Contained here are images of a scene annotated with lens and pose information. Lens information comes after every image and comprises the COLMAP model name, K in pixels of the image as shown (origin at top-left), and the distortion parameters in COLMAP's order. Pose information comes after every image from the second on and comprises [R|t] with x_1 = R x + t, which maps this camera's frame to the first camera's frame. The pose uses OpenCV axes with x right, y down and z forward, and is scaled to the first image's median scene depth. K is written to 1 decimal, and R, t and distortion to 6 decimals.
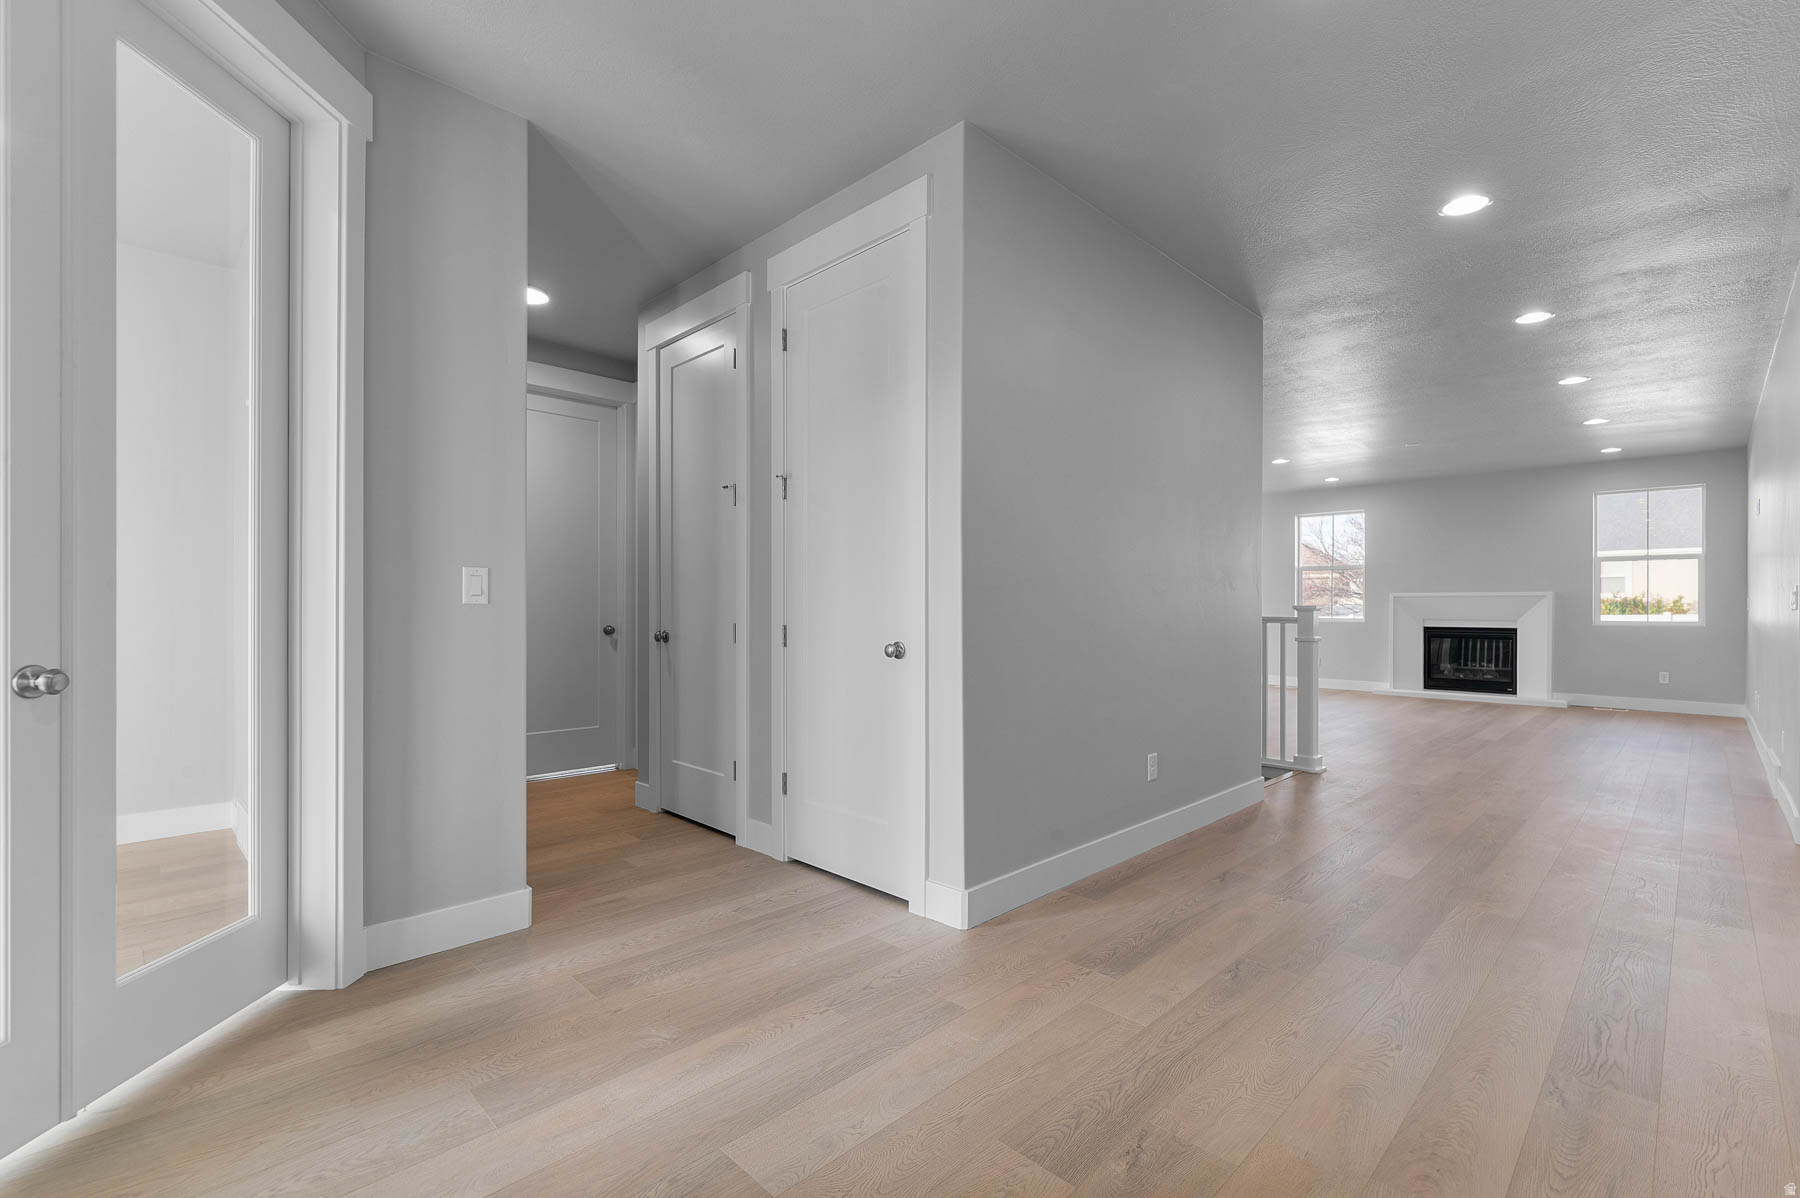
lens RADIAL K [[791.4, 0, 907.8], [0, 791.4, 607.8], [0, 0, 1]] dist [-0.000347, 0.000042]
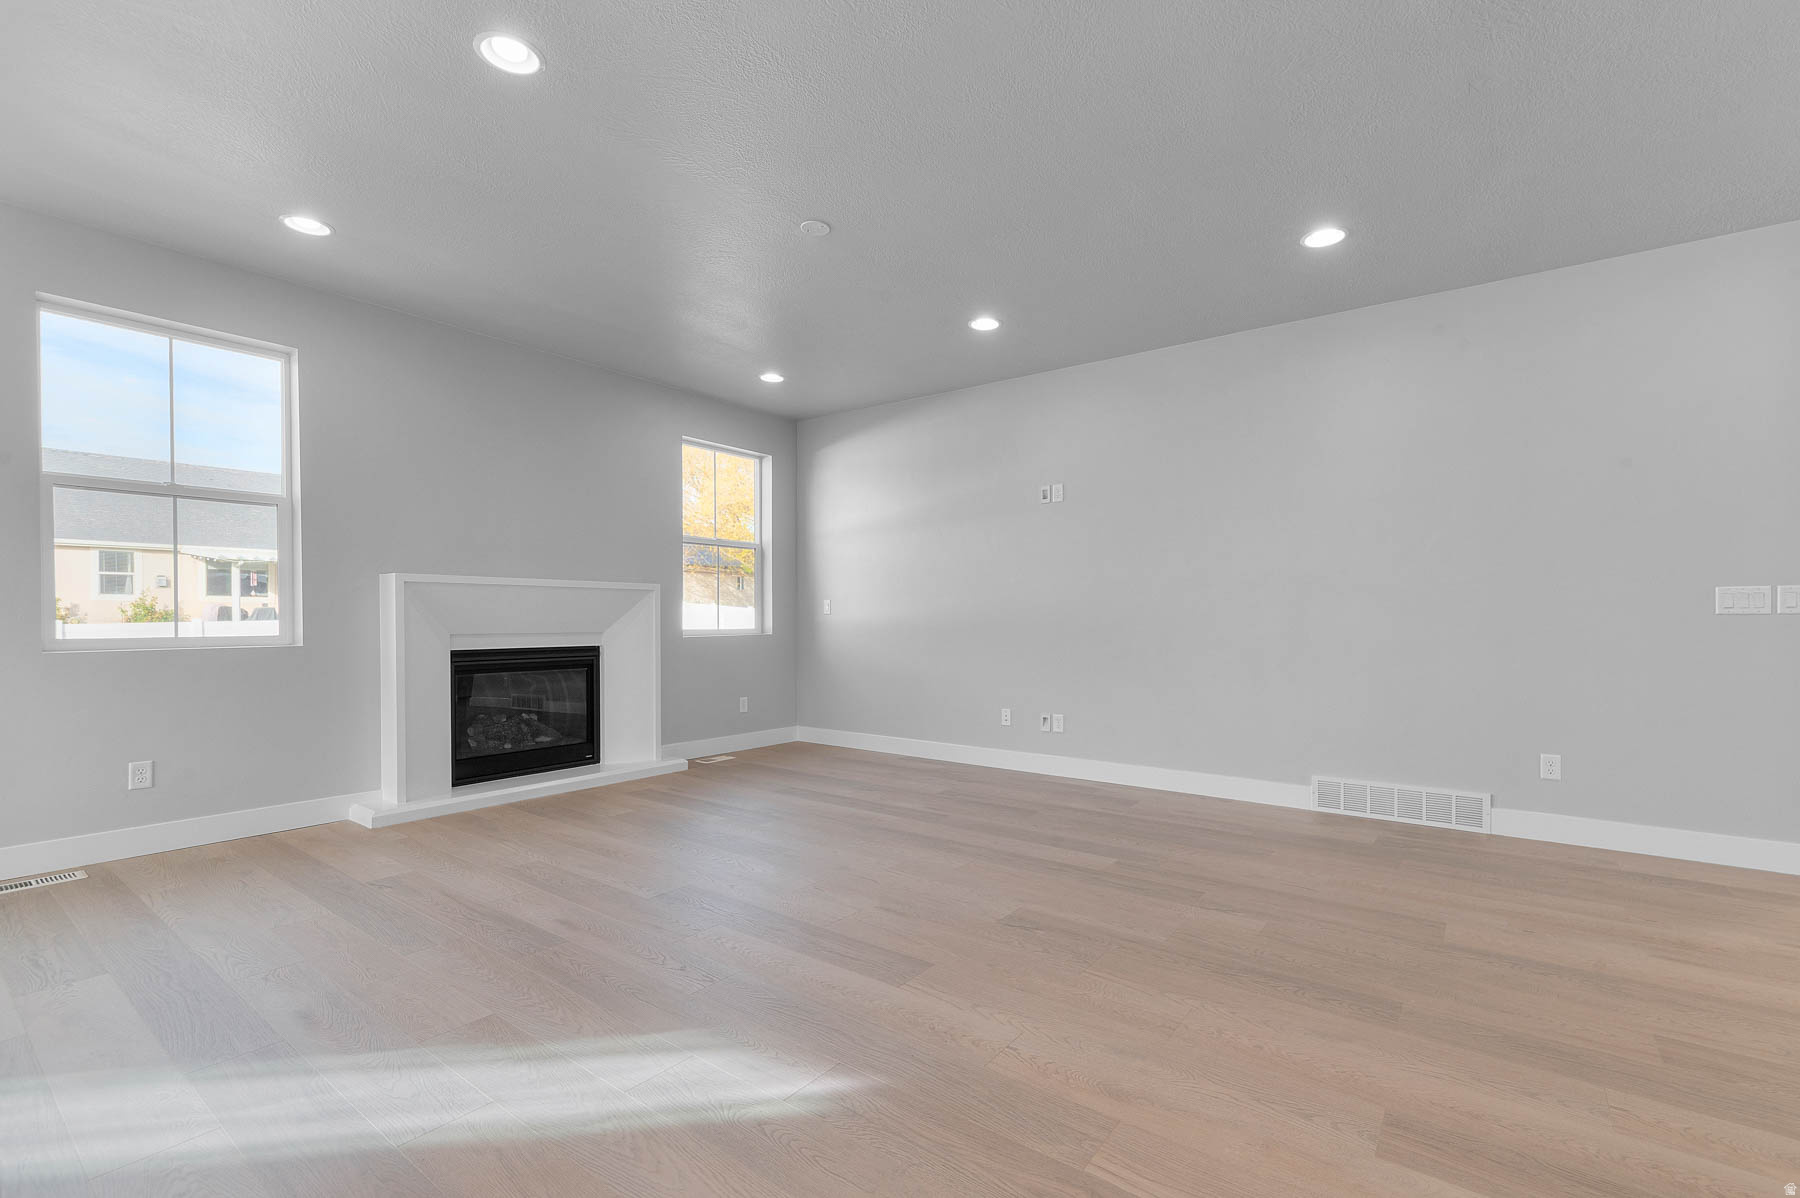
lens RADIAL K [[791.4, 0, 915.9], [0, 791.4, 608.9], [0, 0, 1]] dist [-0.000347, 0.000042]
pose [[-0.142805, 0.008854, 0.989711, 0.169833], [-0.001370, 0.999957, -0.009143, 0.003886], [-0.989750, -0.002662, -0.142787, 0.836641]]
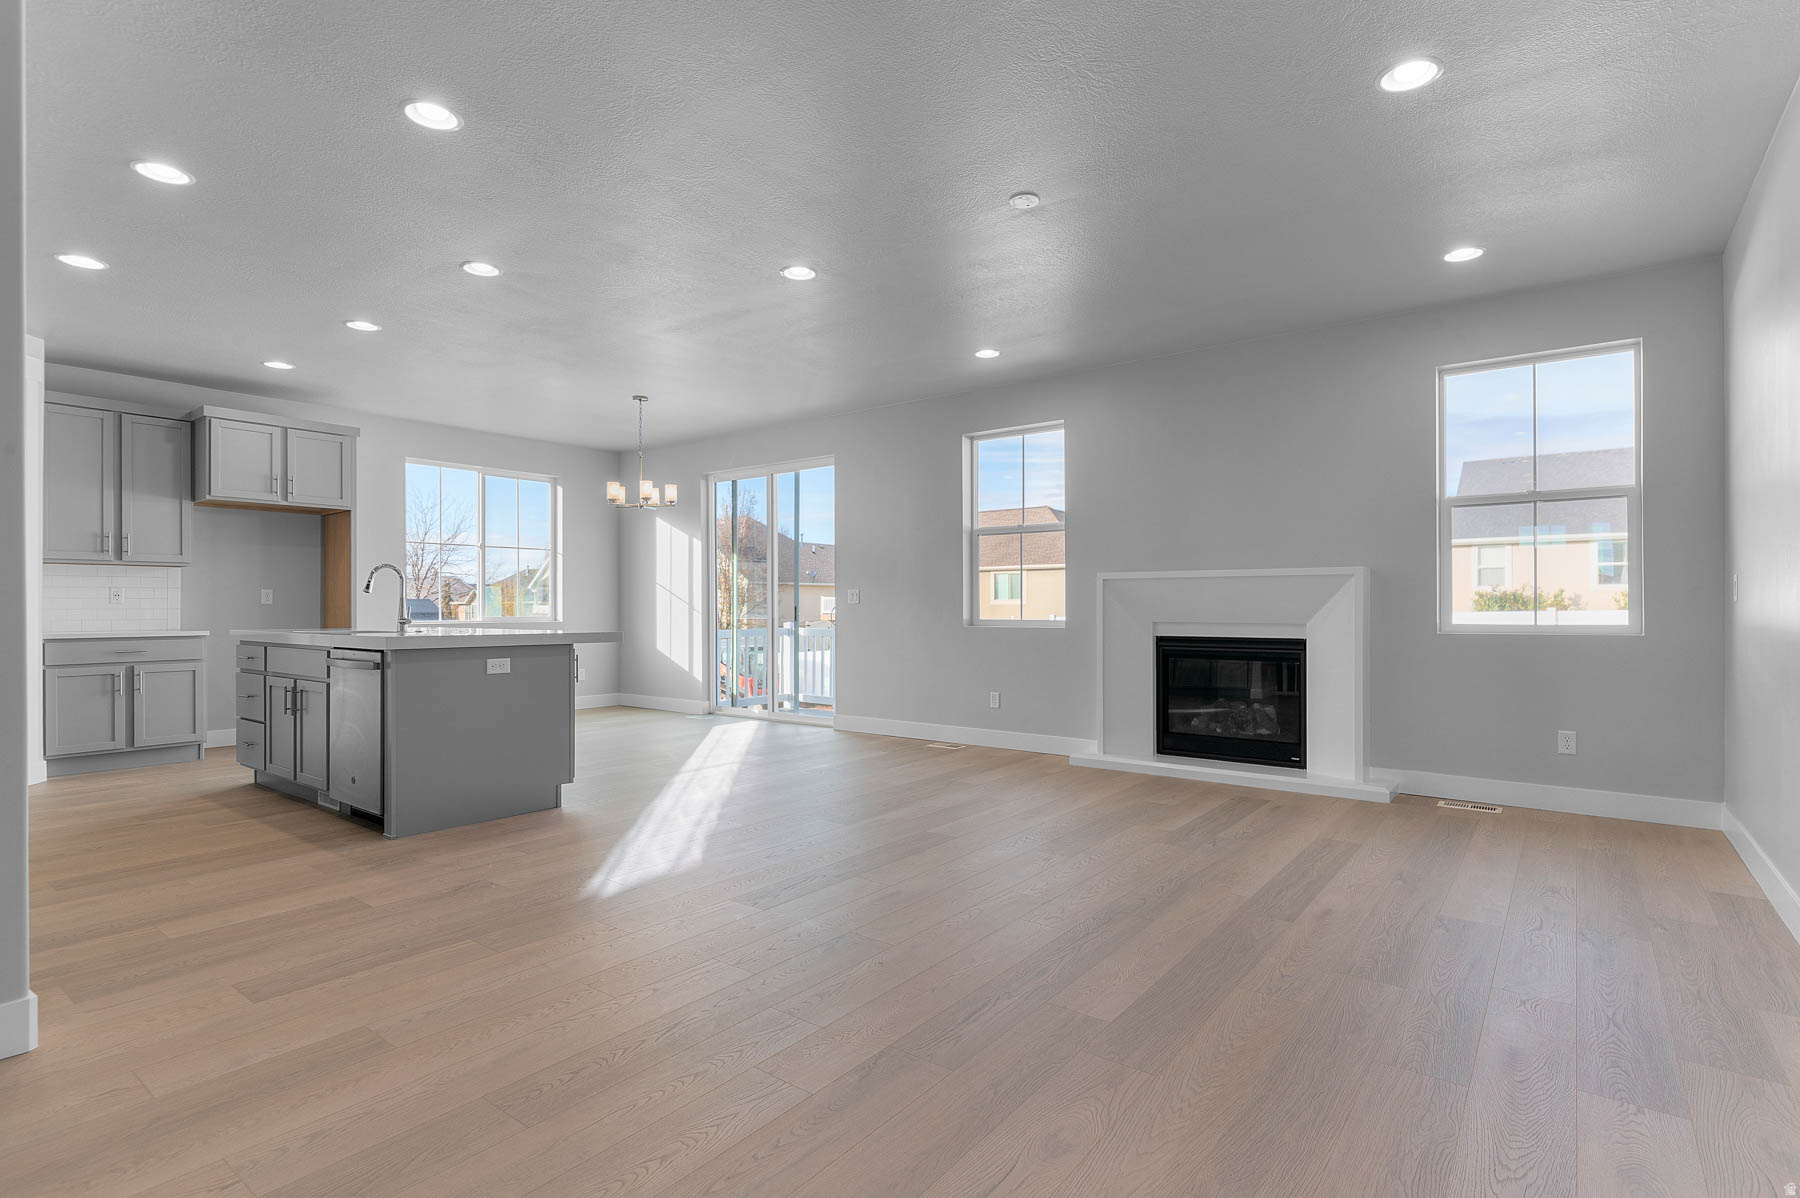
lens RADIAL K [[864.3, 0, 914.9], [0, 864.3, 605.9], [0, 0, 1]] dist [-0.000368, 0.000521]
pose [[0.990738, -0.003528, 0.135742, 0.433731], [0.003630, 0.999993, -0.000501, 0.003551], [-0.135740, 0.000989, 0.990744, 0.470165]]
